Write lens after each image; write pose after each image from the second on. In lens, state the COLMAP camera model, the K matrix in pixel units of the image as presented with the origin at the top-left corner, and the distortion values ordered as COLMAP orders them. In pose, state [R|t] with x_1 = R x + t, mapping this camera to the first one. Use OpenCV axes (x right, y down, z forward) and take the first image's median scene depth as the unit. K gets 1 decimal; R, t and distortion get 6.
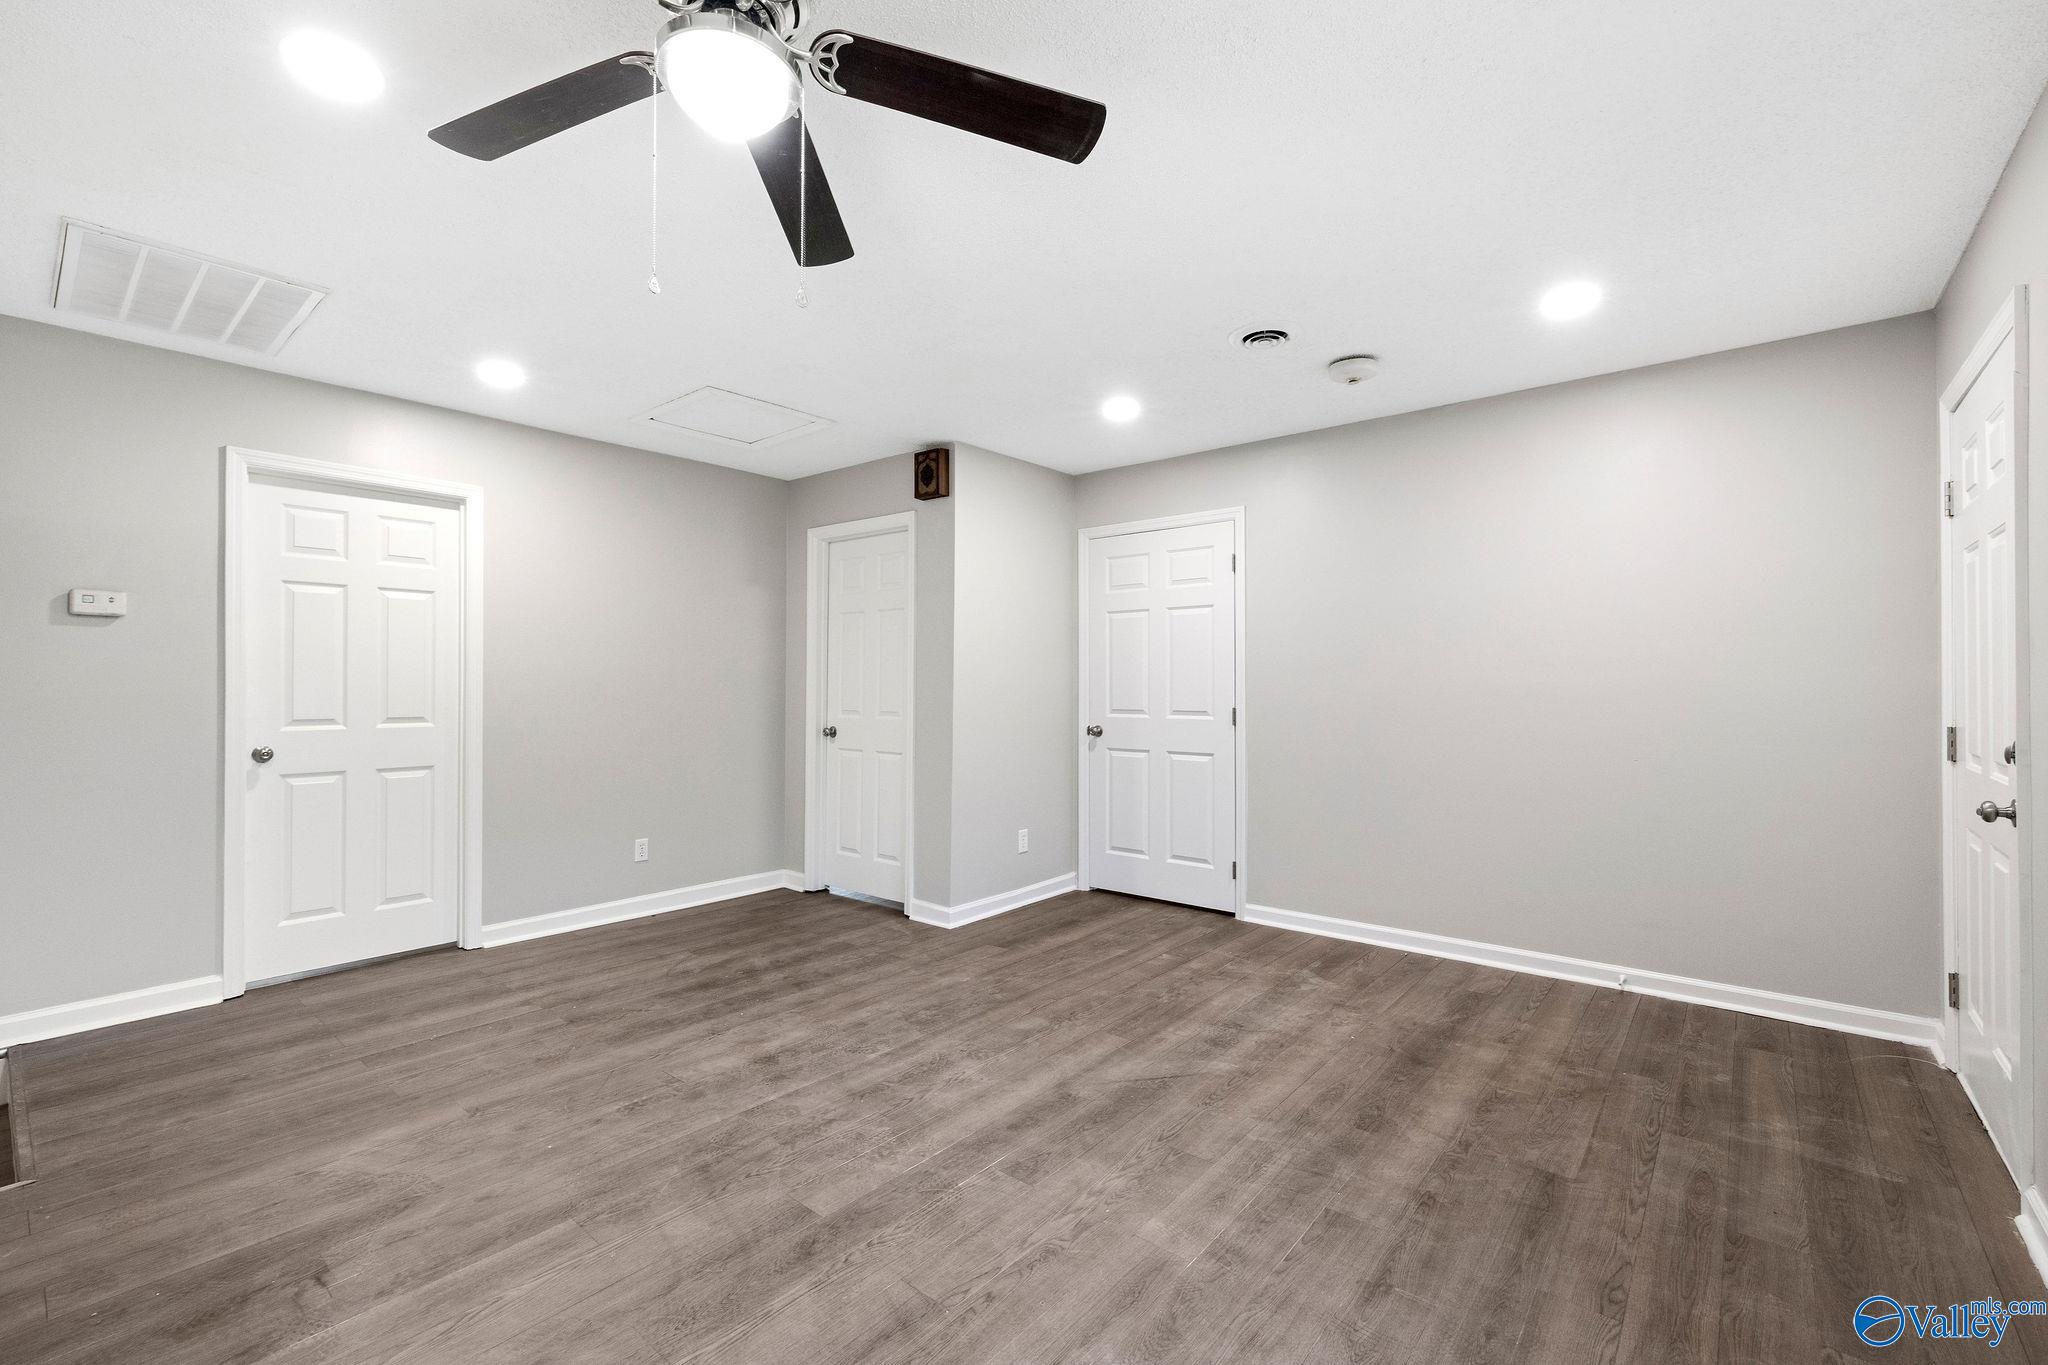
lens RADIAL K [[870.7, 0, 993.3], [0, 870.7, 679.3], [0, 0, 1]] dist [0.000862, 0.000138]
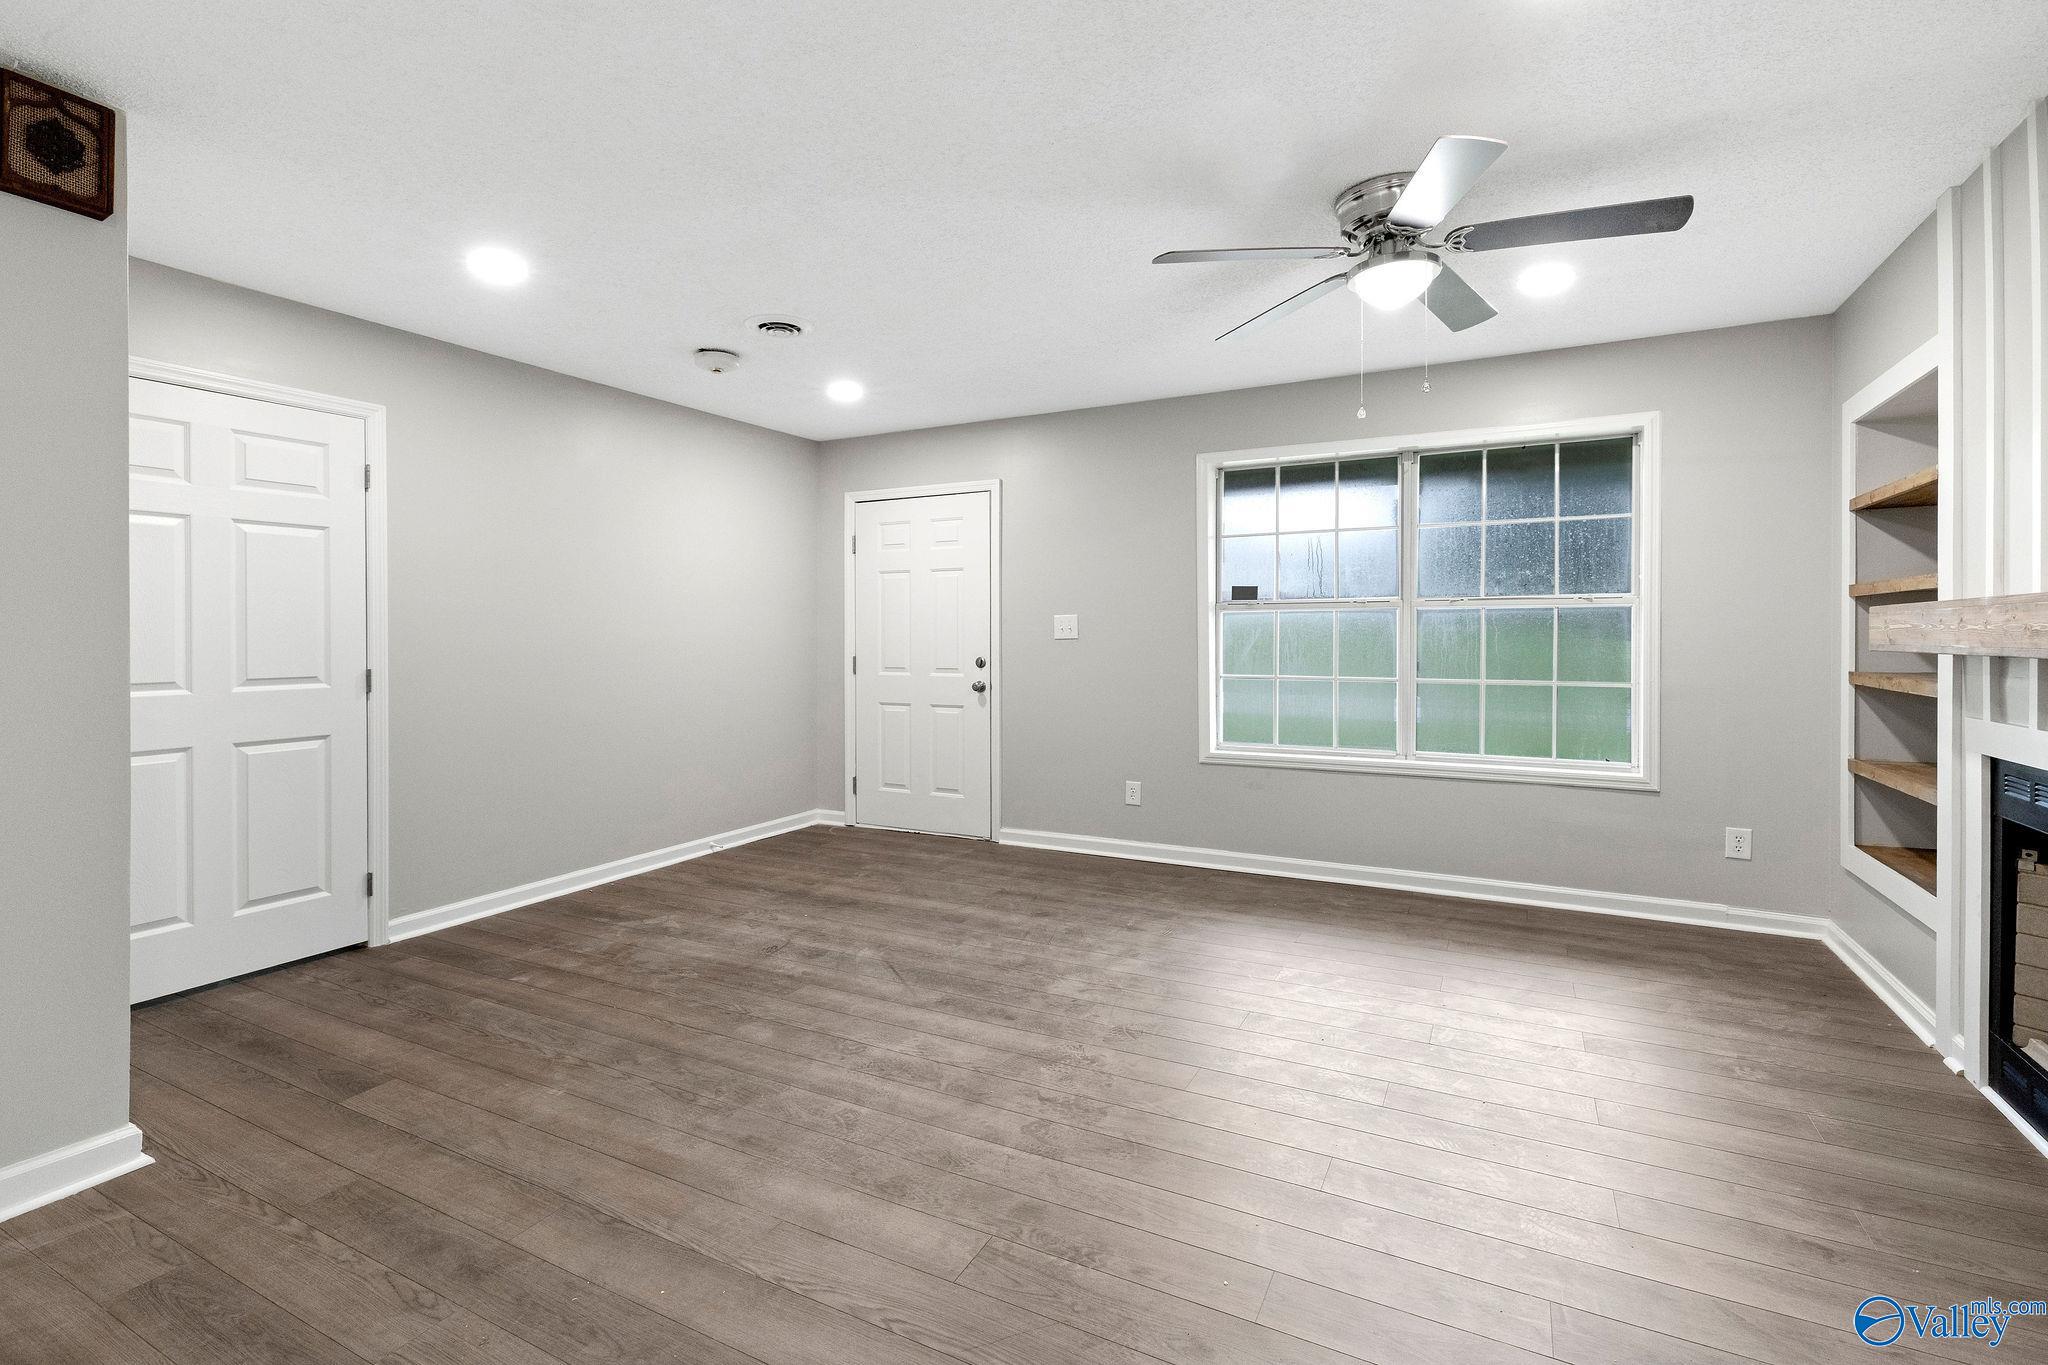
lens RADIAL K [[946.7, 0, 1019.5], [0, 946.7, 642.1], [0, 0, 1]] dist [-0.000378, -0.000051]
pose [[-0.232495, -0.004180, 0.972589, -0.901727], [-0.001085, 0.999991, 0.004038, 0.035440], [-0.972597, -0.000116, -0.232498, 1.016722]]
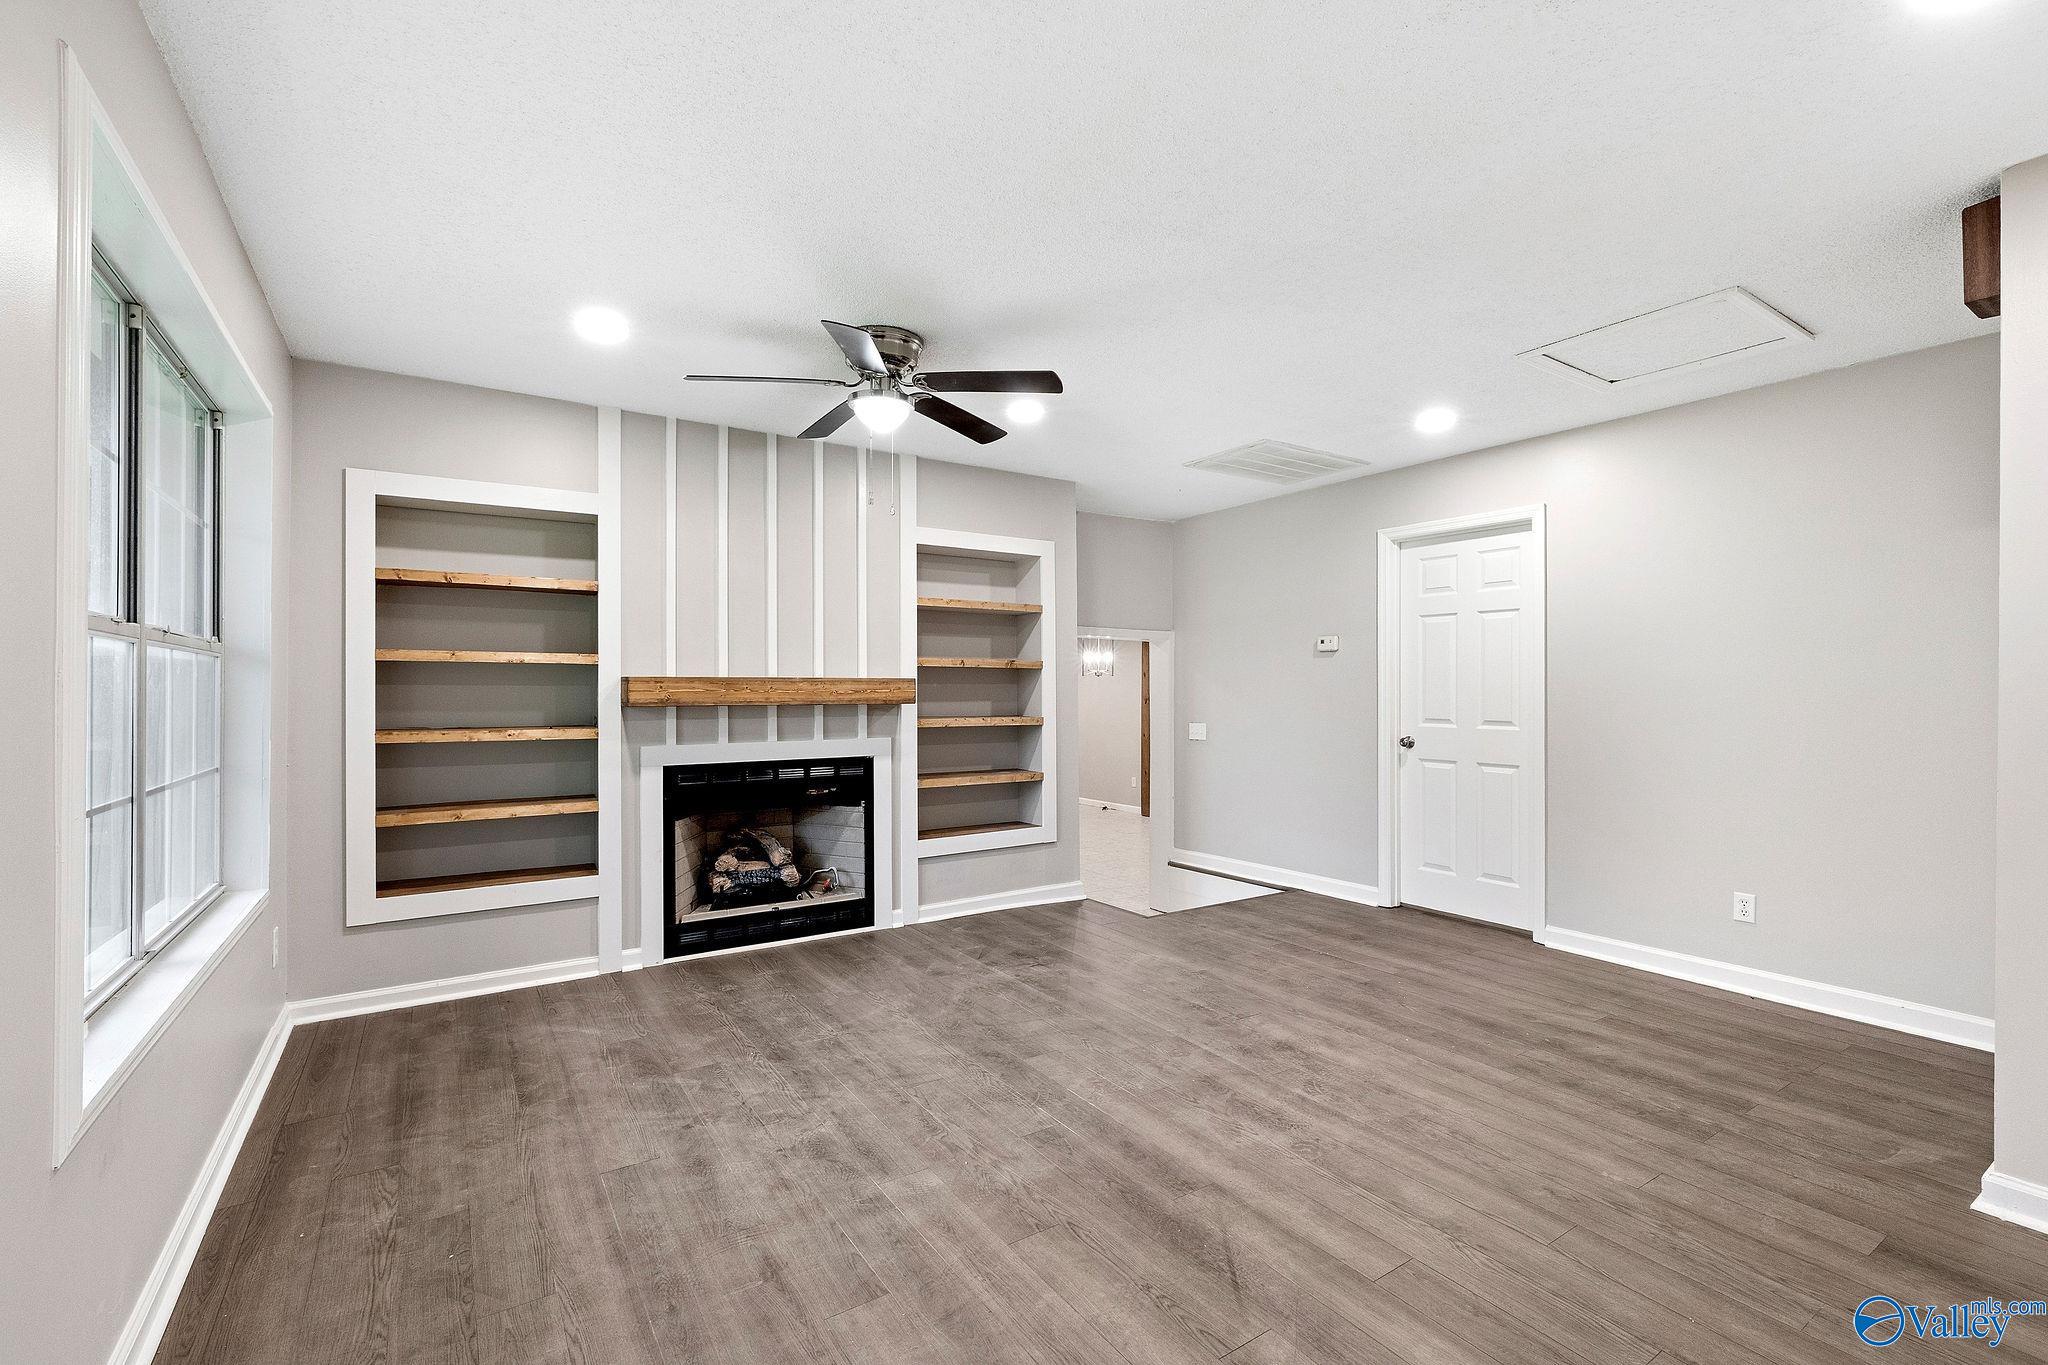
lens RADIAL K [[880.0, 0, 1024.0], [0, 880.0, 682.5], [0, 0, 1]] dist [-0.000272, -0.000132]
pose [[-0.259637, -0.009210, -0.965662, 0.817839], [0.004021, 0.999936, -0.010618, 0.003697], [0.965698, -0.006639, -0.259583, 0.926341]]
